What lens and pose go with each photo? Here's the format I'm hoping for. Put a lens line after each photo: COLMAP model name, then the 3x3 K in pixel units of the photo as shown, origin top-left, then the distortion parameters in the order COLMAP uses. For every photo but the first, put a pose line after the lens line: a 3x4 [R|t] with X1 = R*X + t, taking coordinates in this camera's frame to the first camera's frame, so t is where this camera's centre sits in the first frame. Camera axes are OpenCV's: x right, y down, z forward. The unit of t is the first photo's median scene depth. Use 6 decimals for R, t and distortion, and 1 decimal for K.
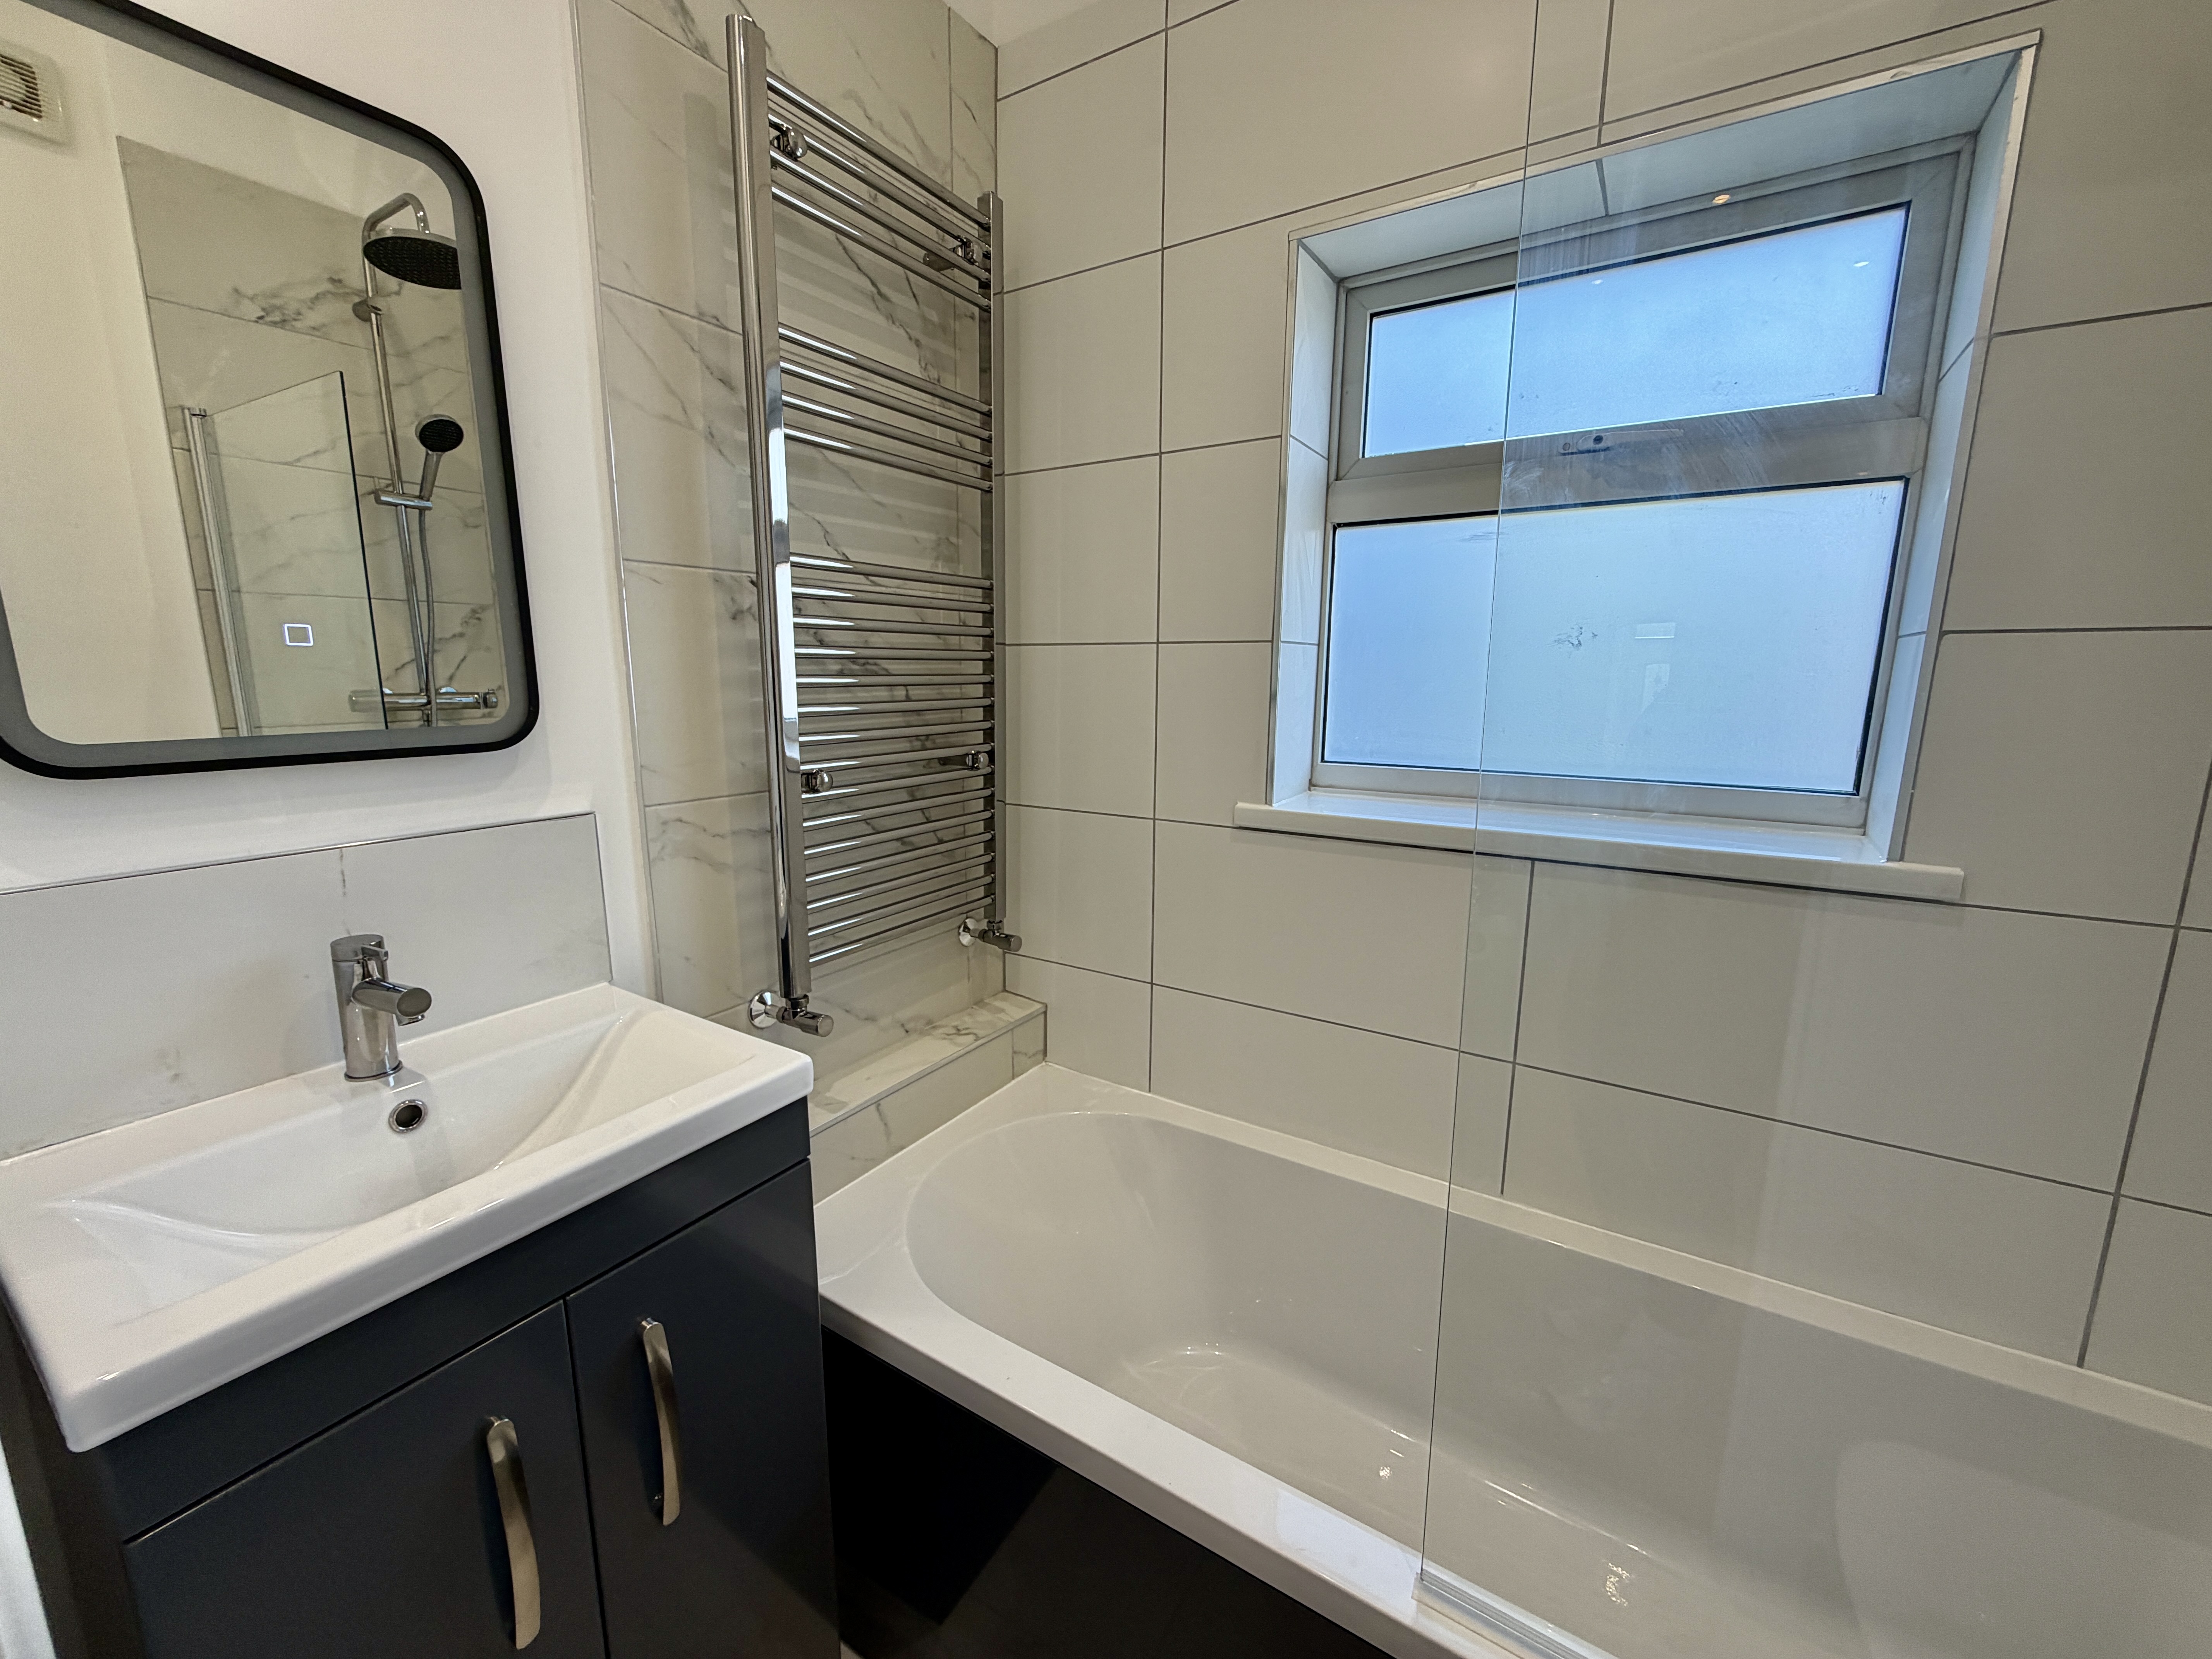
lens RADIAL K [[880.4, 0, 1099.5], [0, 880.4, 826.2], [0, 0, 1]] dist [0.000046, -0.000341]
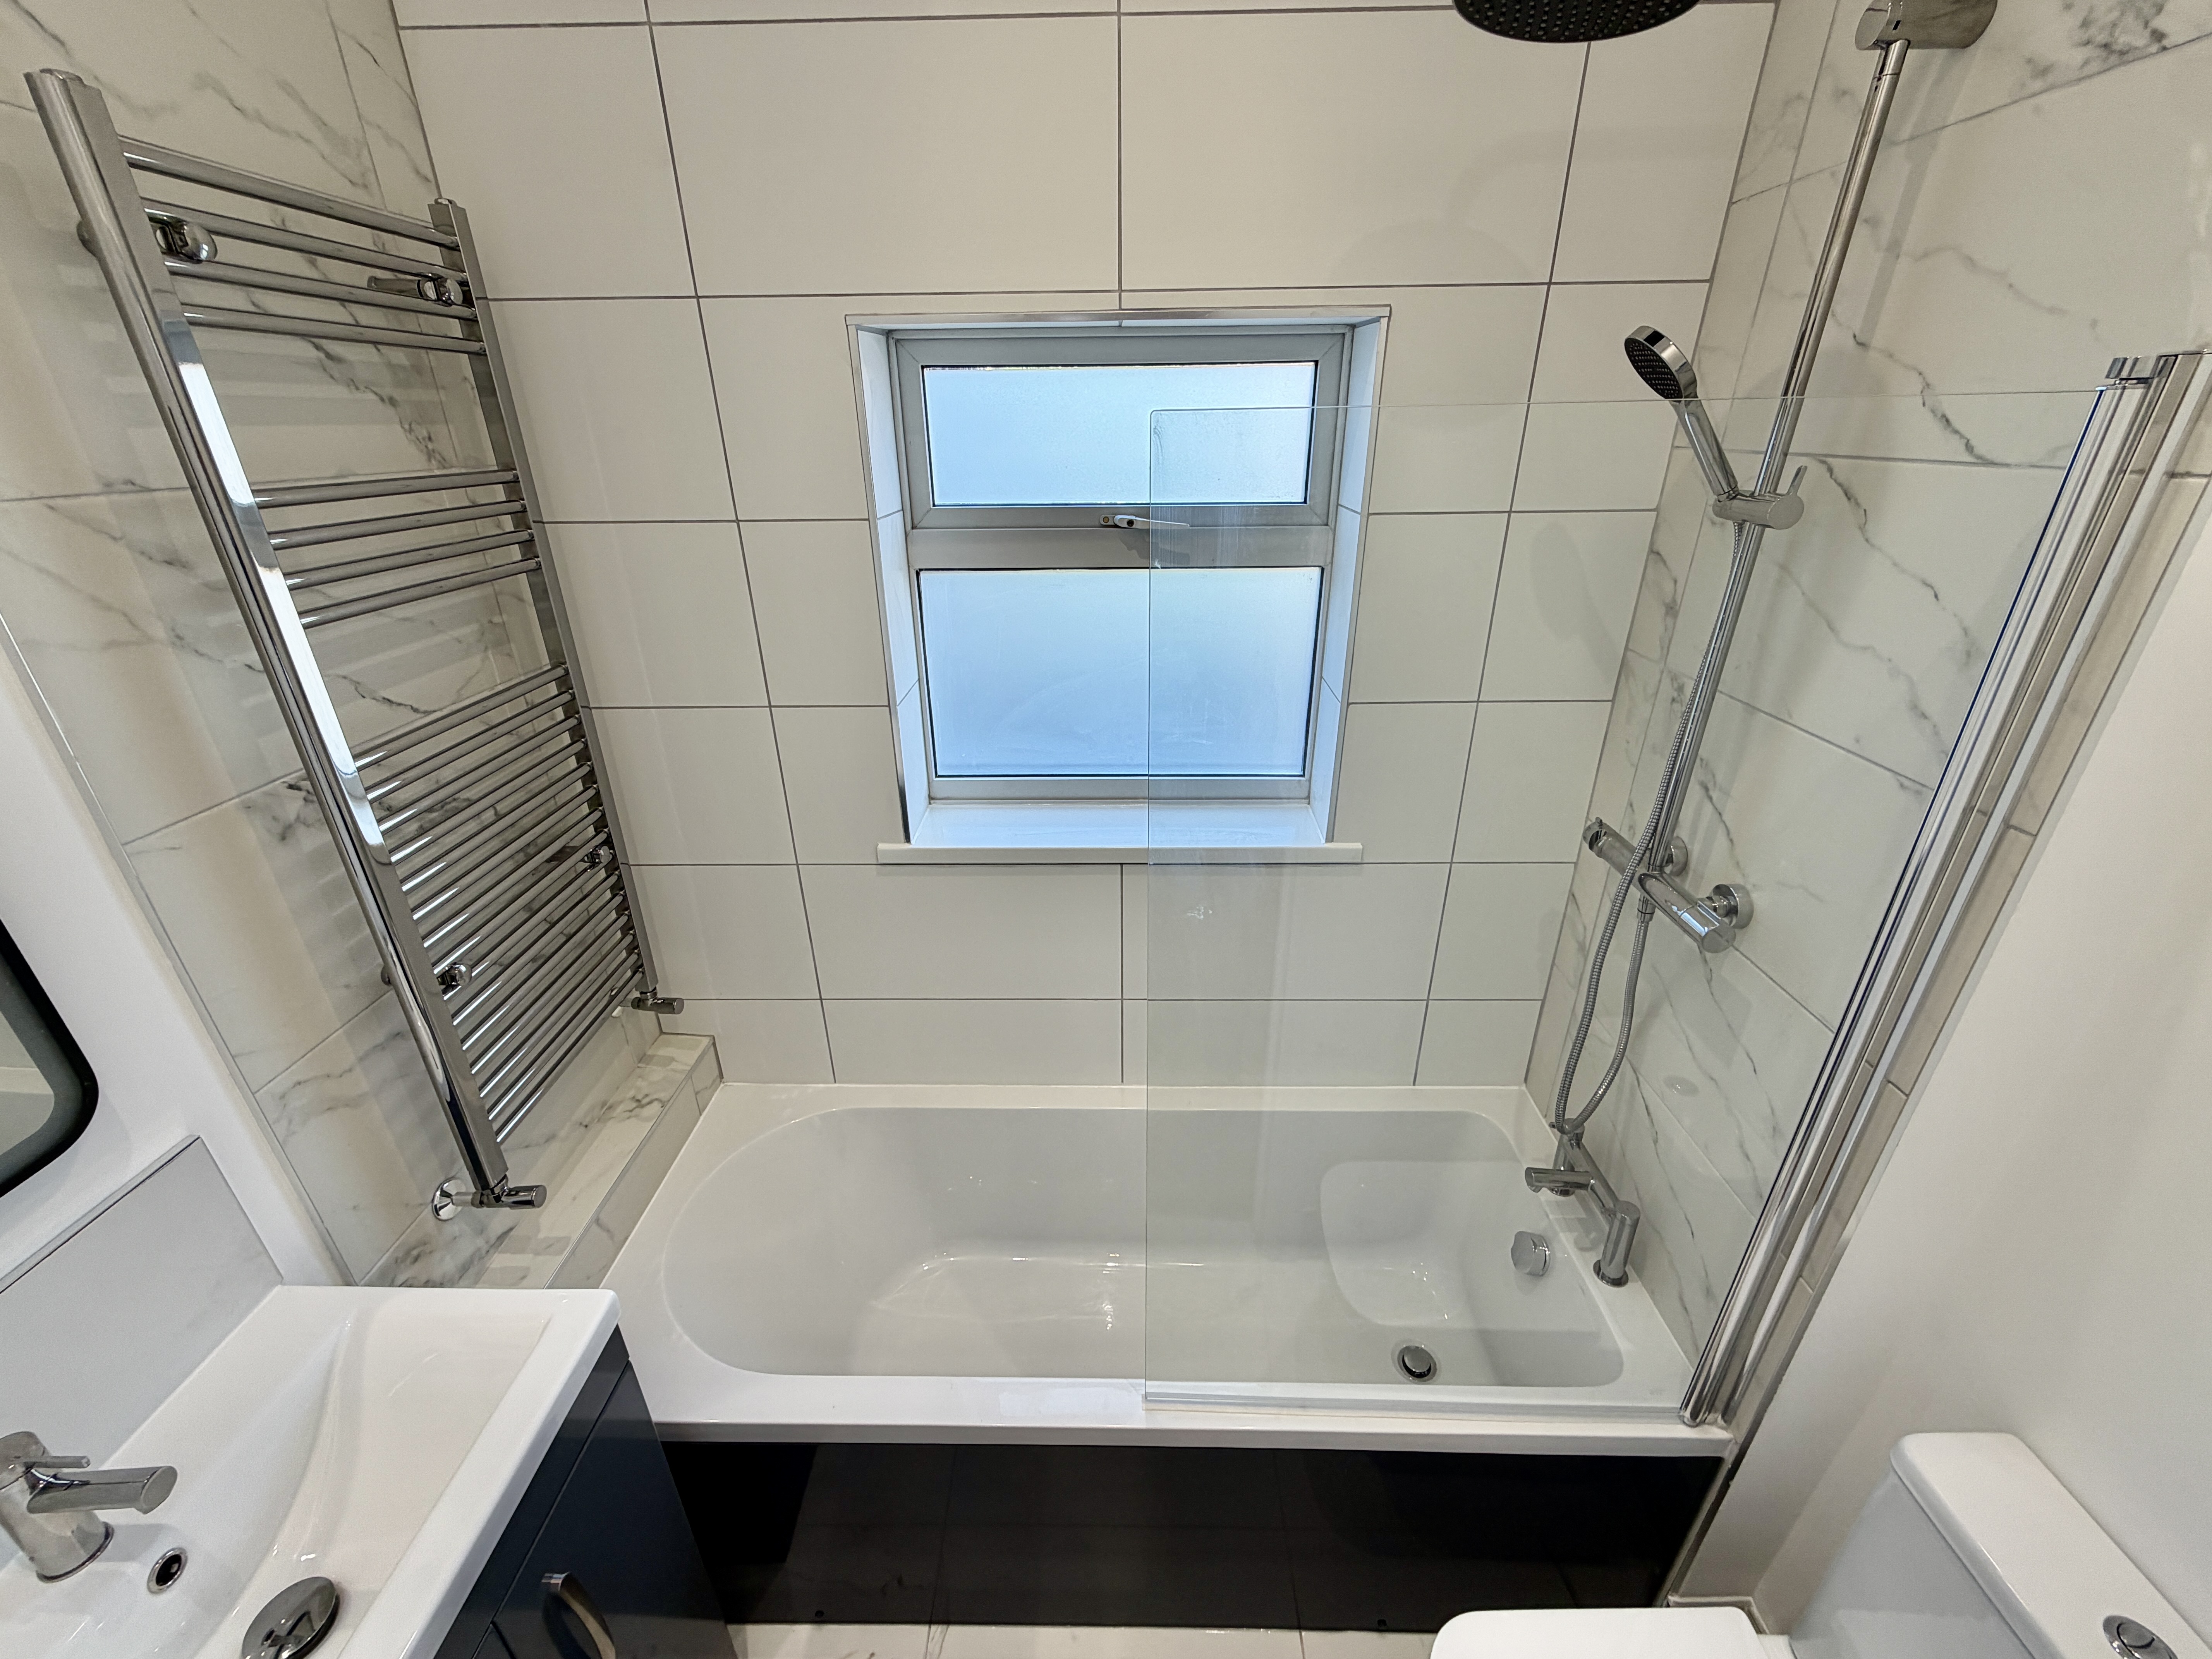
lens RADIAL K [[880.4, 0, 1099.5], [0, 880.4, 826.2], [0, 0, 1]] dist [0.000046, -0.000341]
pose [[0.852992, -0.231966, 0.467542, -0.123264], [0.108221, 0.954945, 0.276347, -0.335364], [-0.510581, -0.185124, 0.839664, -0.073030]]
